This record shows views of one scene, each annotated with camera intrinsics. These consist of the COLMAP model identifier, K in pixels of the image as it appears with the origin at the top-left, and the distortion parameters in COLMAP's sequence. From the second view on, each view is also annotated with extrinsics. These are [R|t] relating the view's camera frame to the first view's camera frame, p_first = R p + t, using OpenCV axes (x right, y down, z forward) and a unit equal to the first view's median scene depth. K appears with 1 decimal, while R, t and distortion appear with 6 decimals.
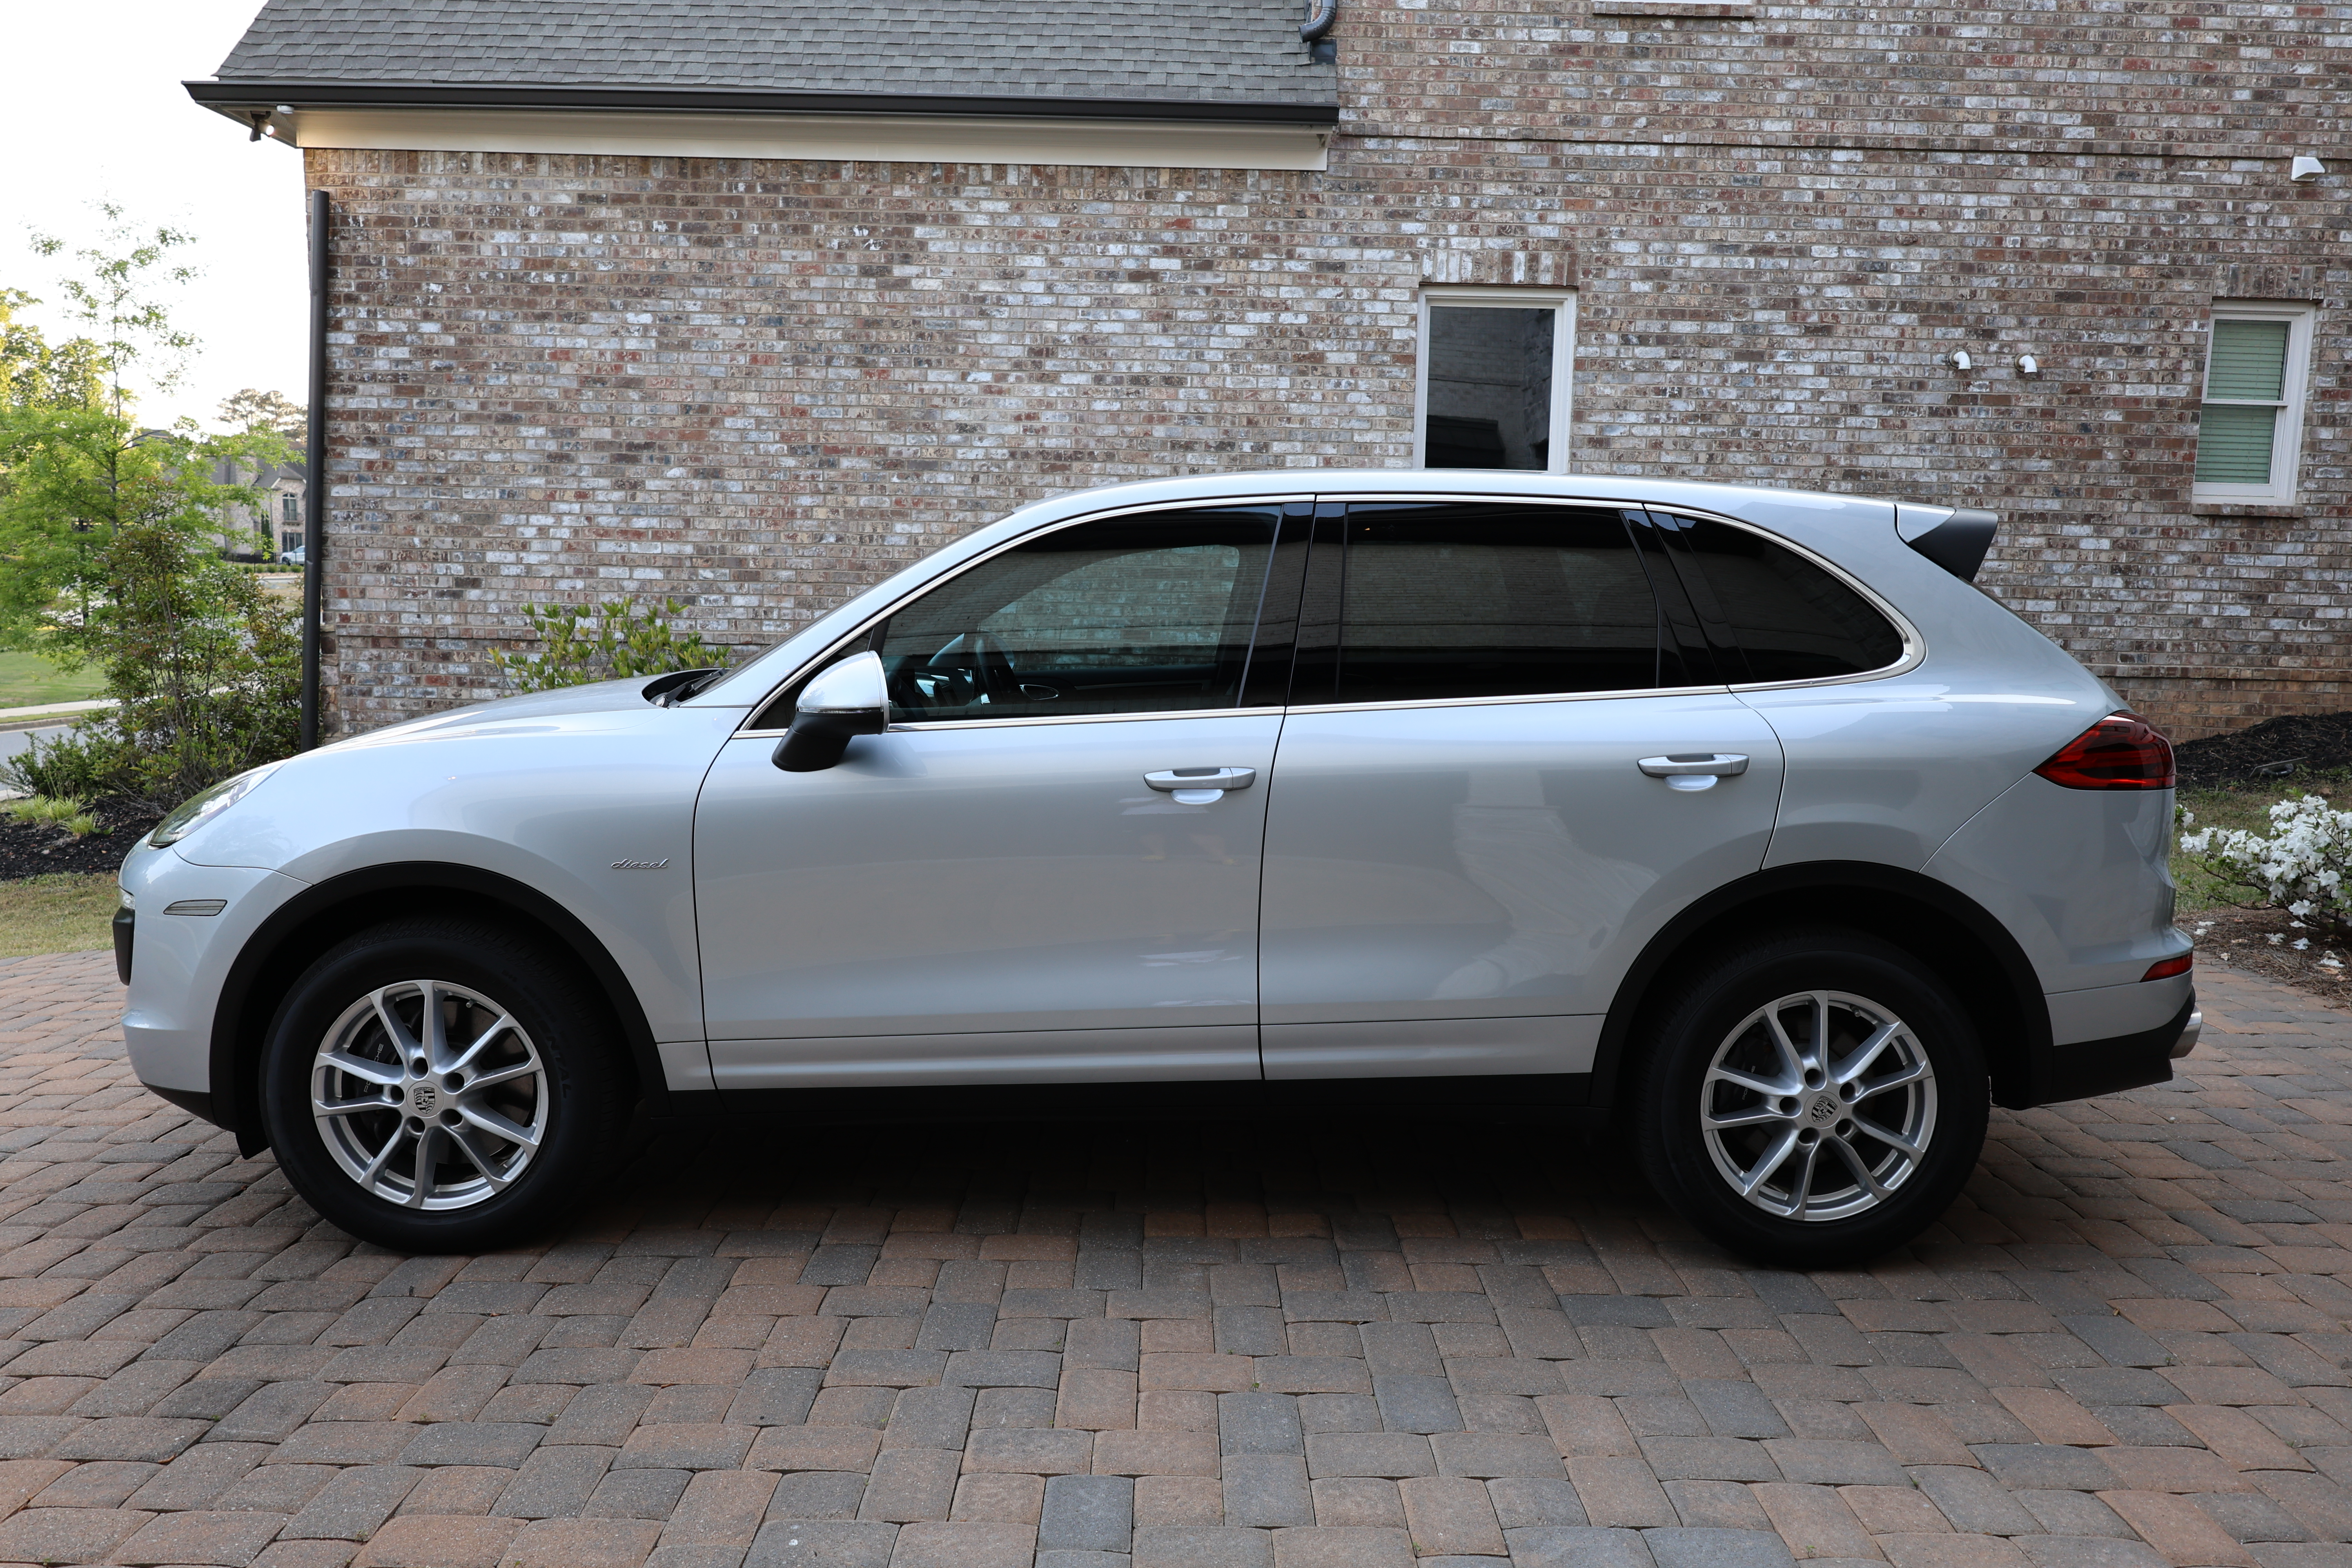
lens RADIAL K [[1624.4, 0, 1193.8], [0, 1624.4, 784.9], [0, 0, 1]] dist [-0.004180, 0.006854]
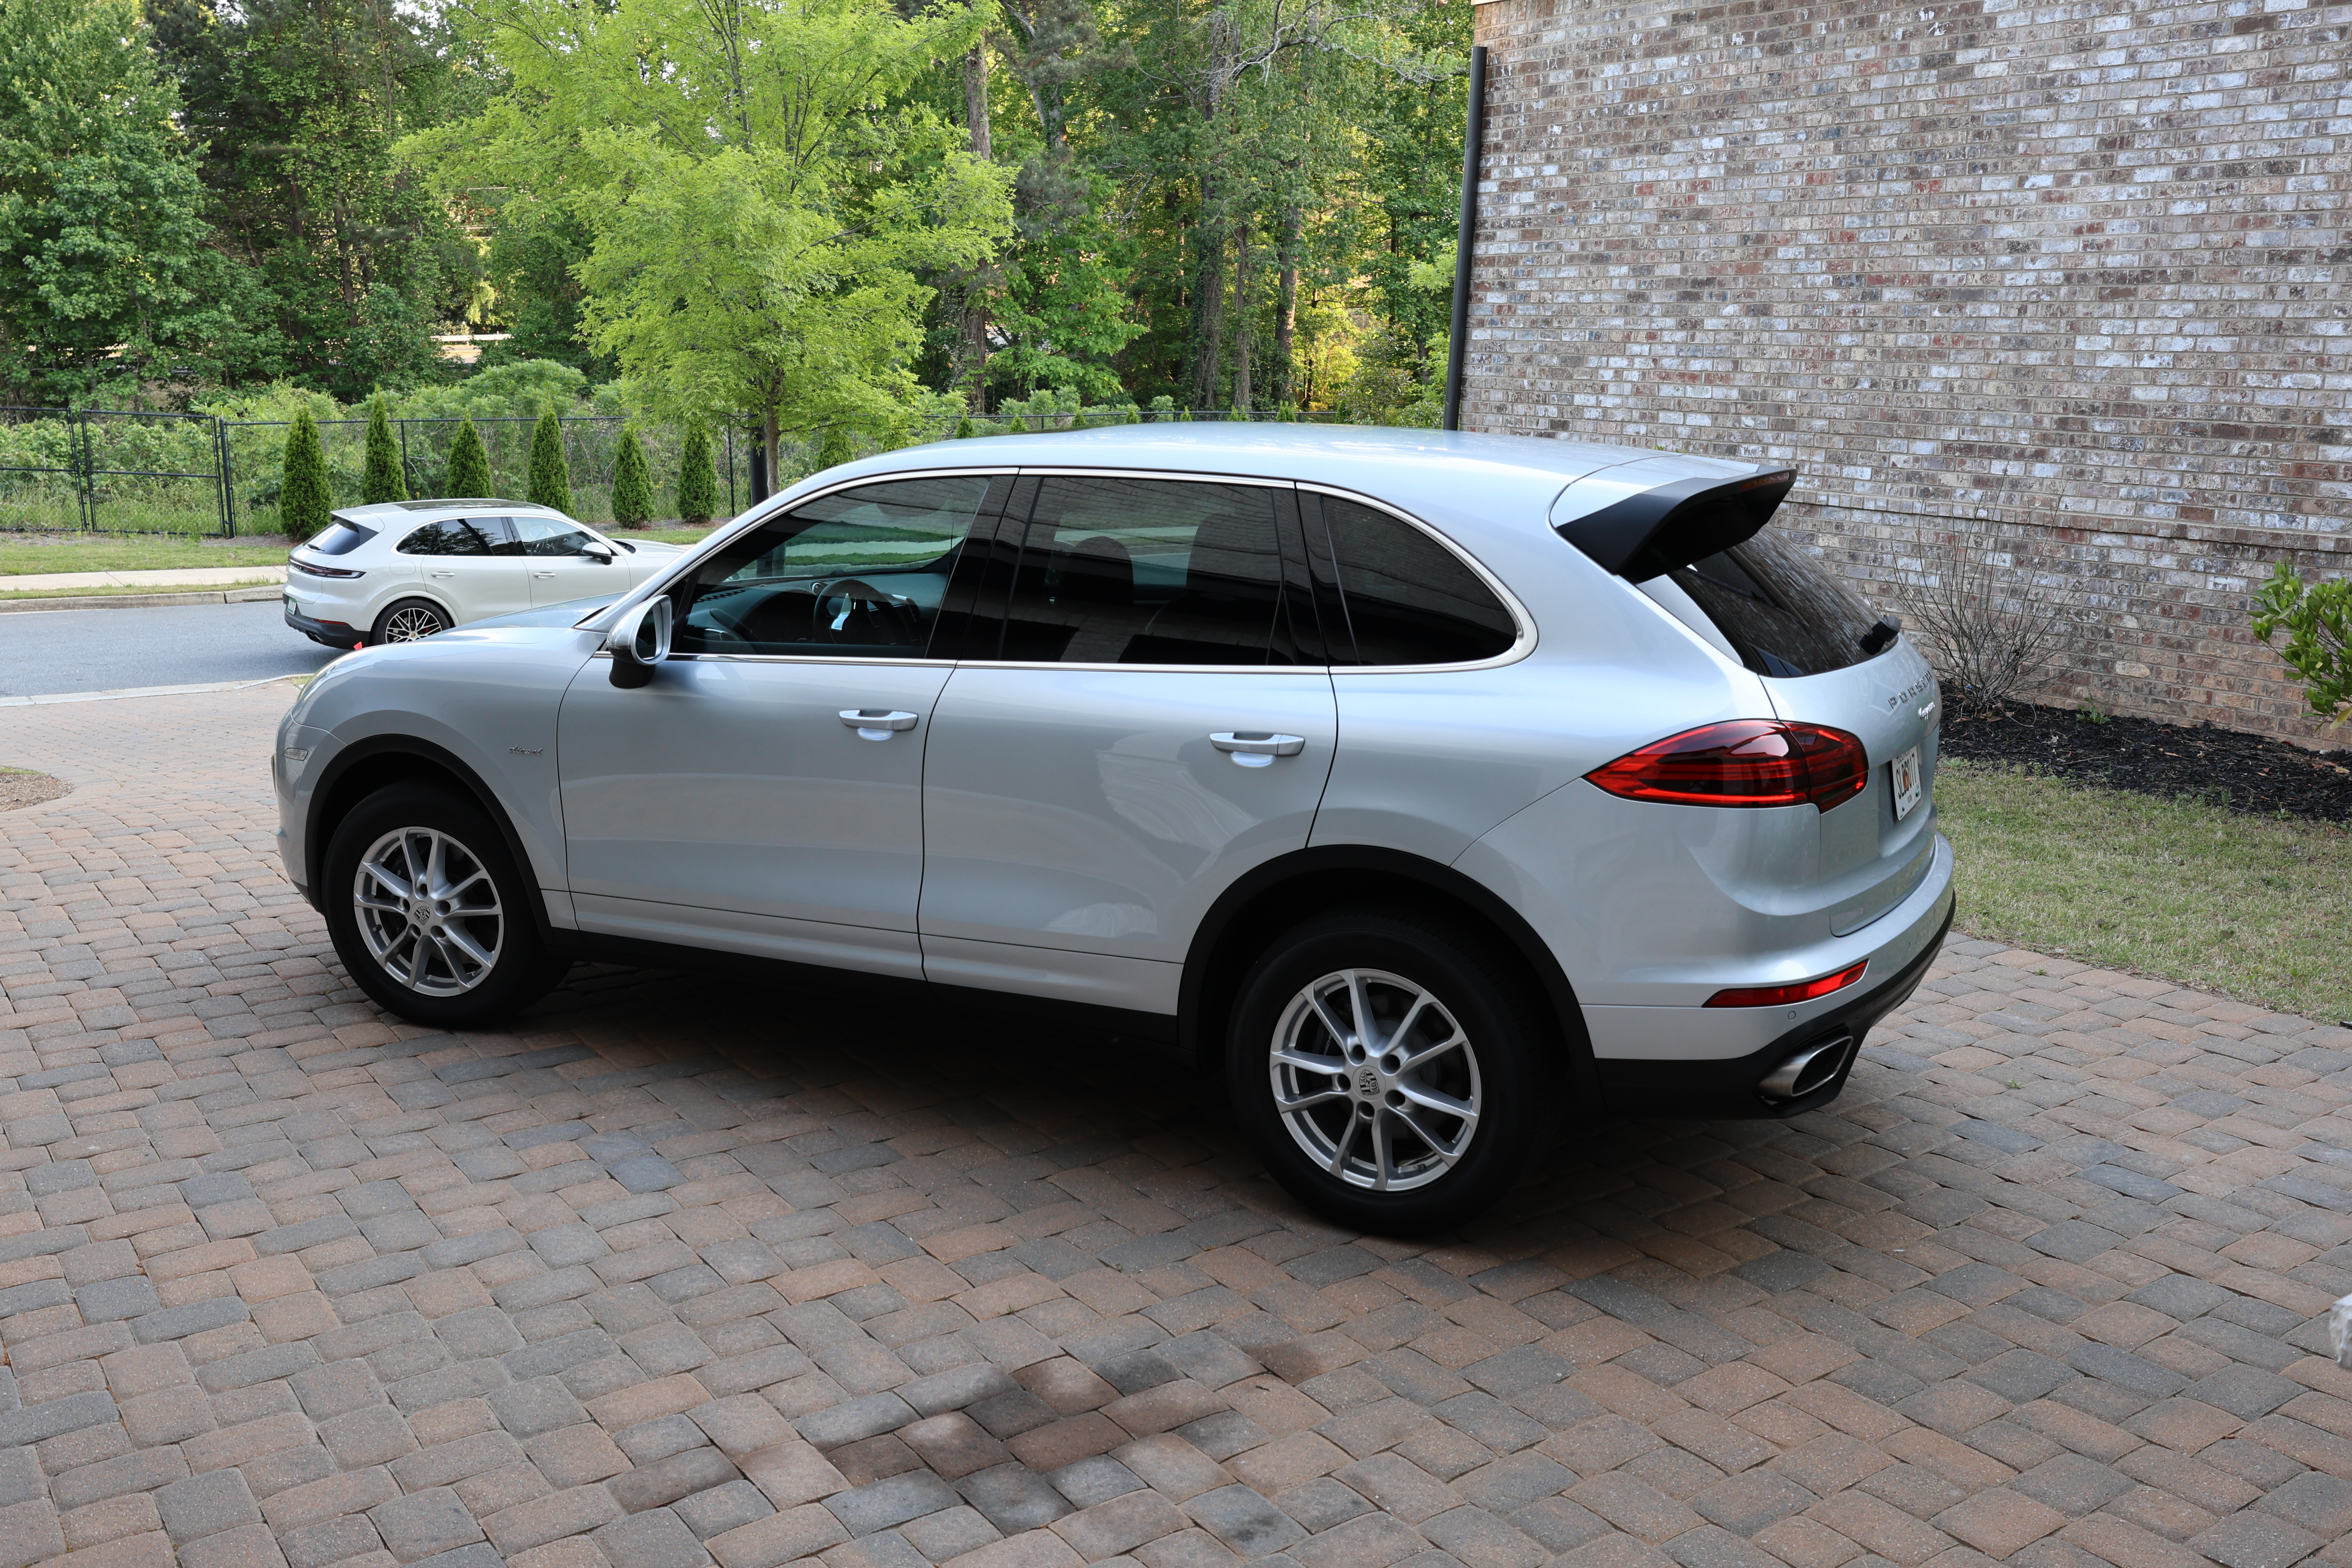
lens RADIAL K [[2127.6, 0, 1162.7], [0, 2127.6, 779.5], [0, 0, 1]] dist [-0.004260, 0.027909]
pose [[0.562959, 0.158933, -0.811059, 0.518603], [-0.091498, 0.987289, 0.129957, -0.056824], [0.821404, 0.001049, 0.570345, 0.048292]]
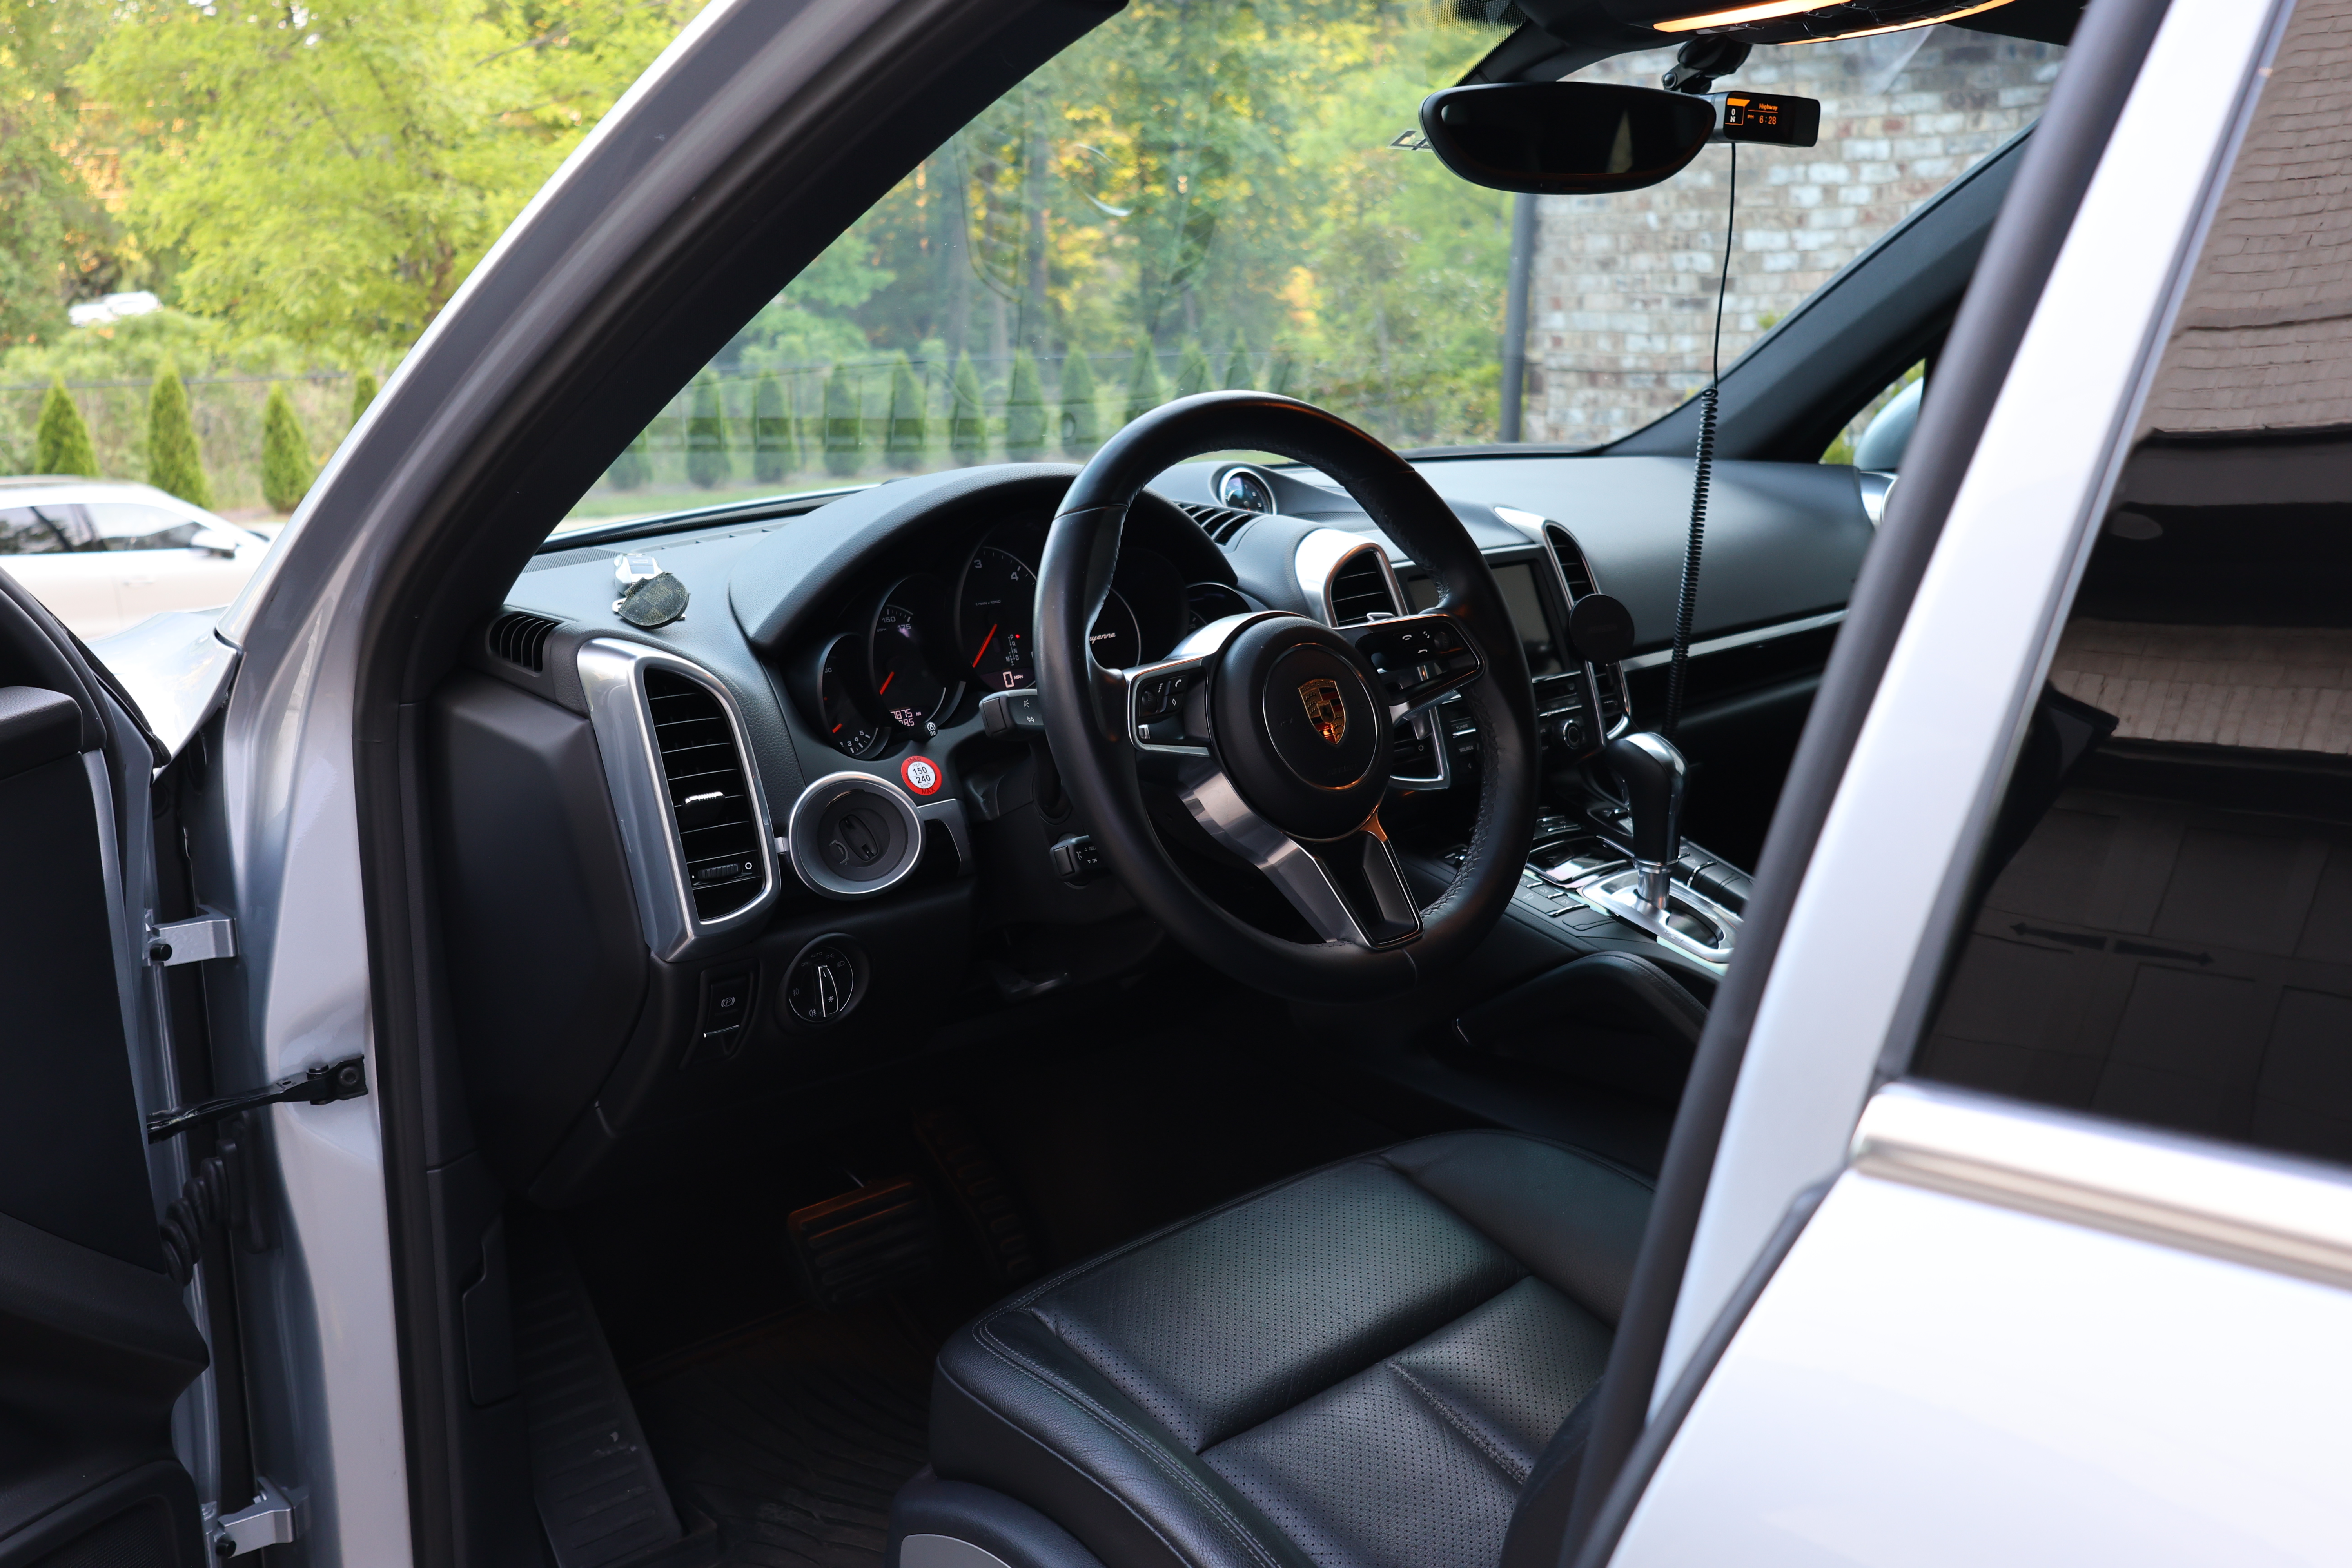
lens RADIAL K [[2127.6, 0, 1165.5], [0, 2127.6, 788.1], [0, 0, 1]] dist [-0.004260, 0.027909]
pose [[0.665648, 0.141379, -0.732751, 0.046884], [-0.057943, 0.988718, 0.138129, -0.031988], [0.744013, -0.049488, 0.666330, 0.276582]]
